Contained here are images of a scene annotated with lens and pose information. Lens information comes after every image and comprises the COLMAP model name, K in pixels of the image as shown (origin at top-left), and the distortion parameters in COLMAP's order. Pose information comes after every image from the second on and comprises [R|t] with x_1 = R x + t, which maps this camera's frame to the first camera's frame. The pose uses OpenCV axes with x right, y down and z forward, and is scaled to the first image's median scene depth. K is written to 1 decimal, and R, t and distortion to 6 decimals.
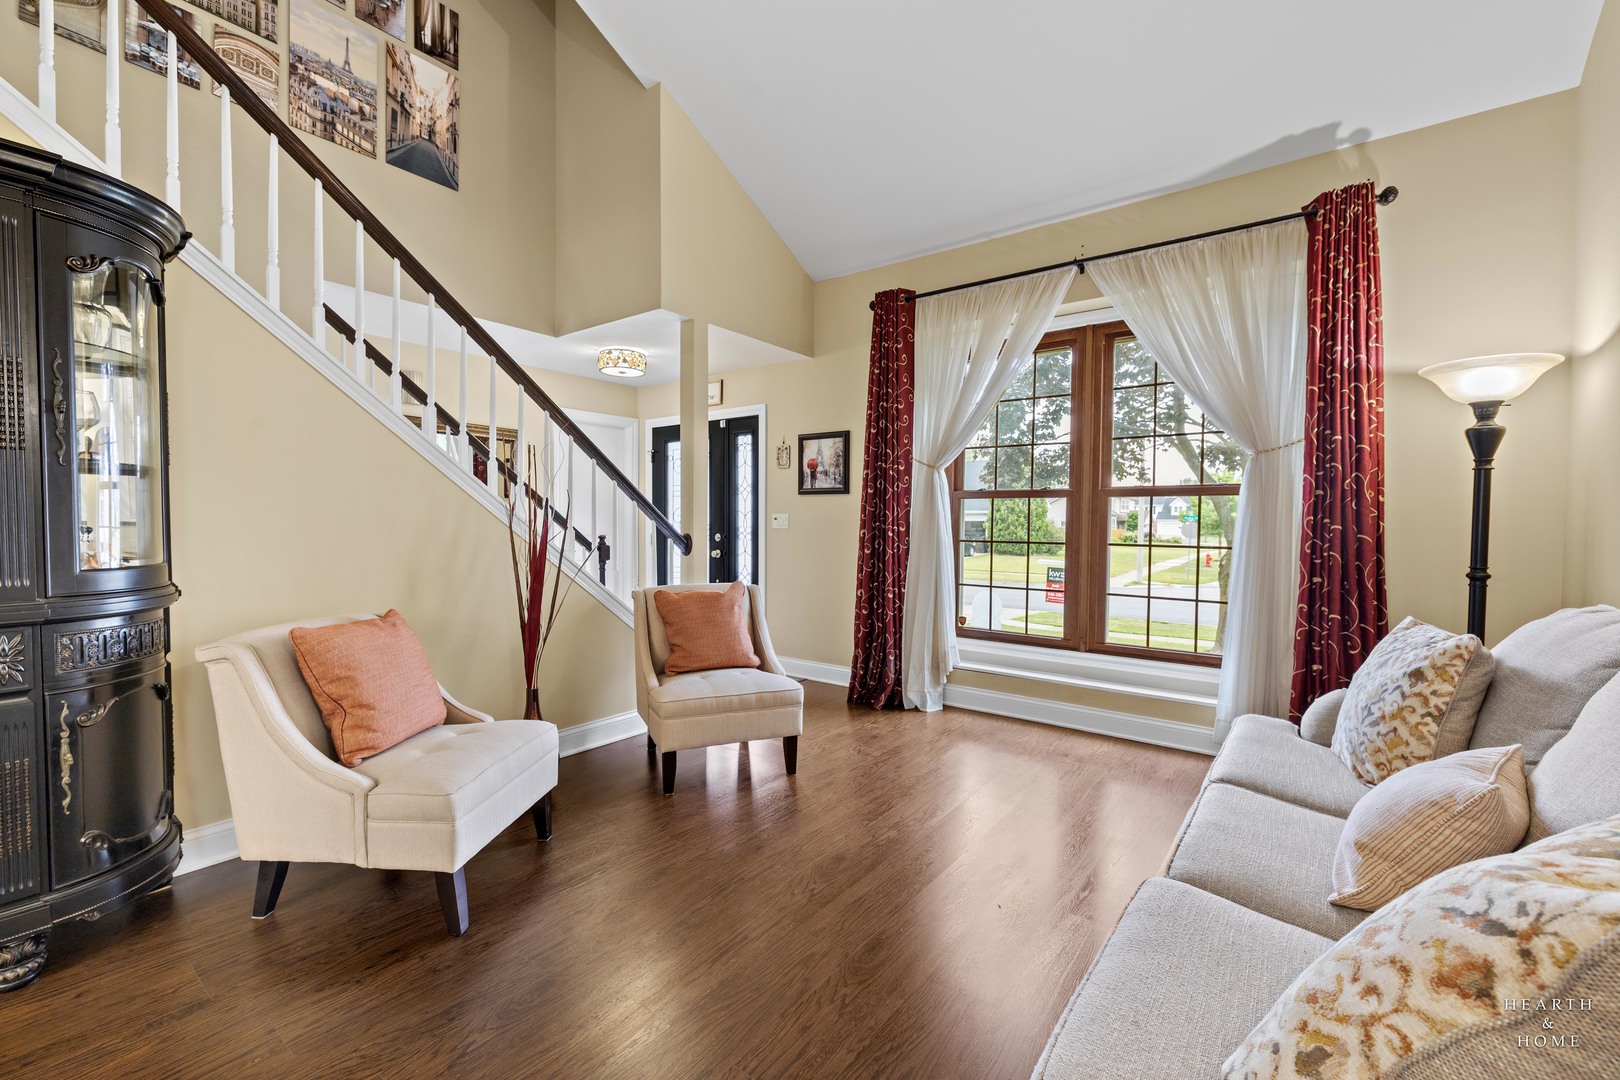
lens RADIAL K [[677.8, 0, 809.4], [0, 677.8, 540.5], [0, 0, 1]] dist [0.001280, -0.000990]
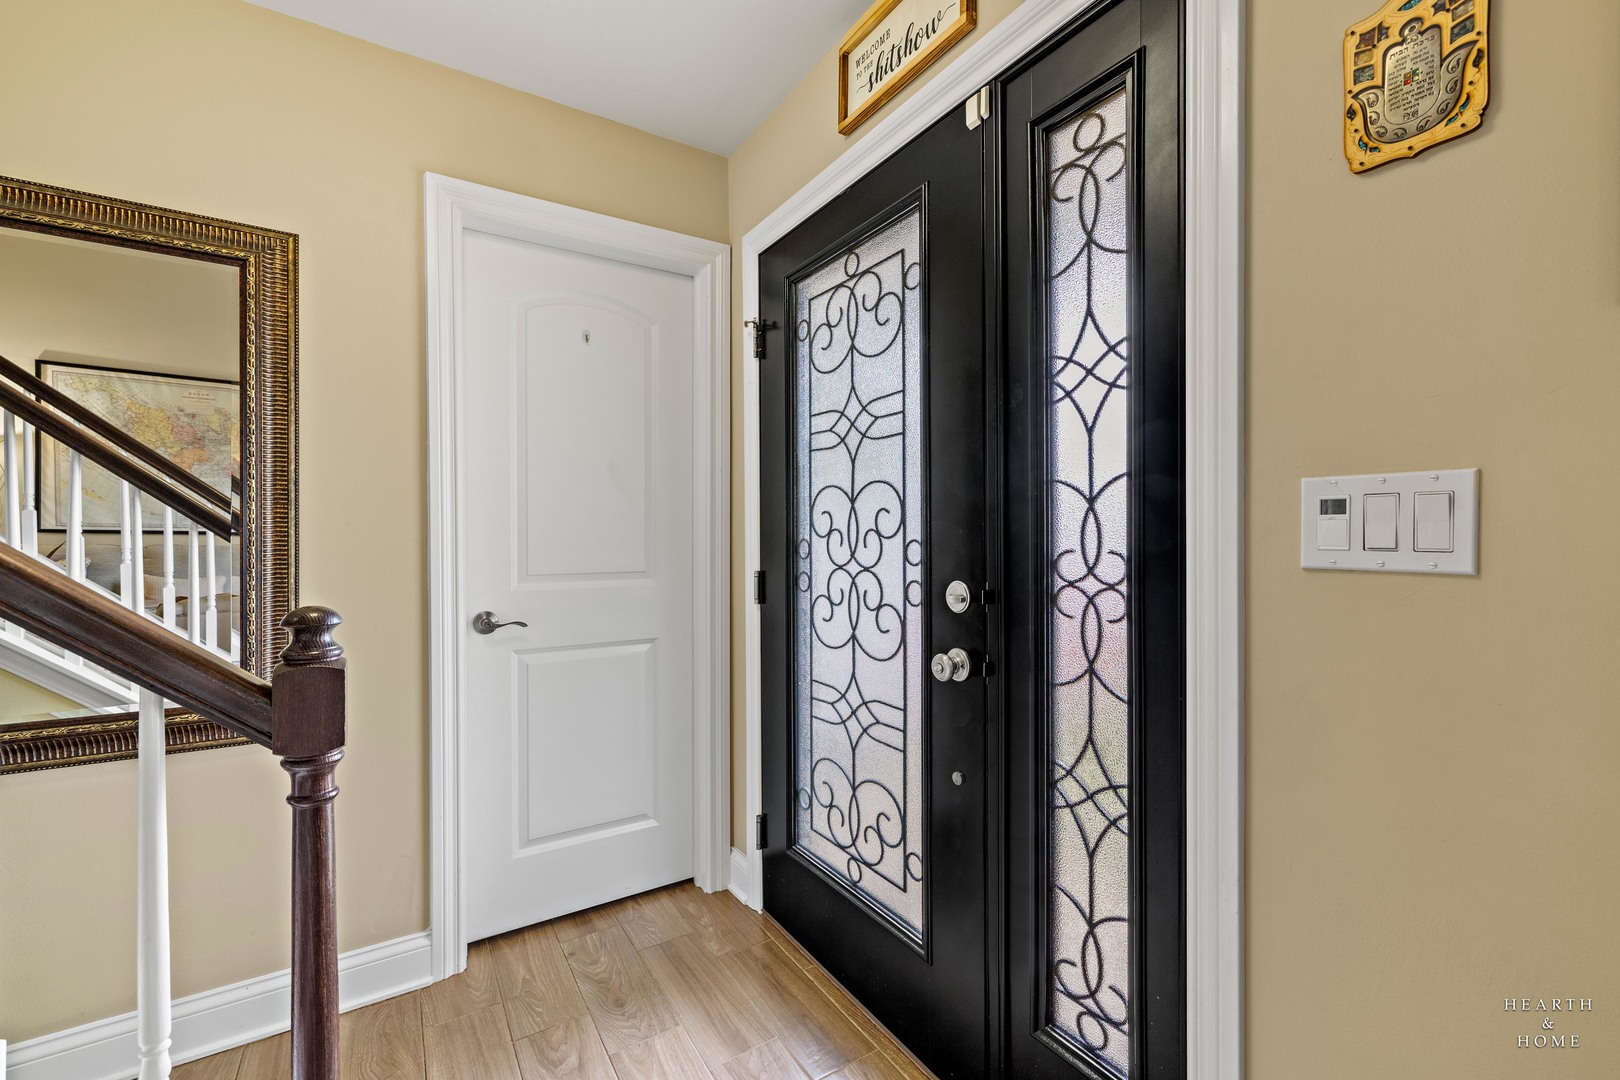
lens RADIAL K [[677.8, 0, 809.8], [0, 677.8, 536.2], [0, 0, 1]] dist [0.001280, -0.000990]
pose [[0.936964, -0.008513, -0.349322, -0.101868], [0.001348, 0.999784, -0.020748, -0.020734], [0.349423, 0.018969, 0.936773, 0.767944]]
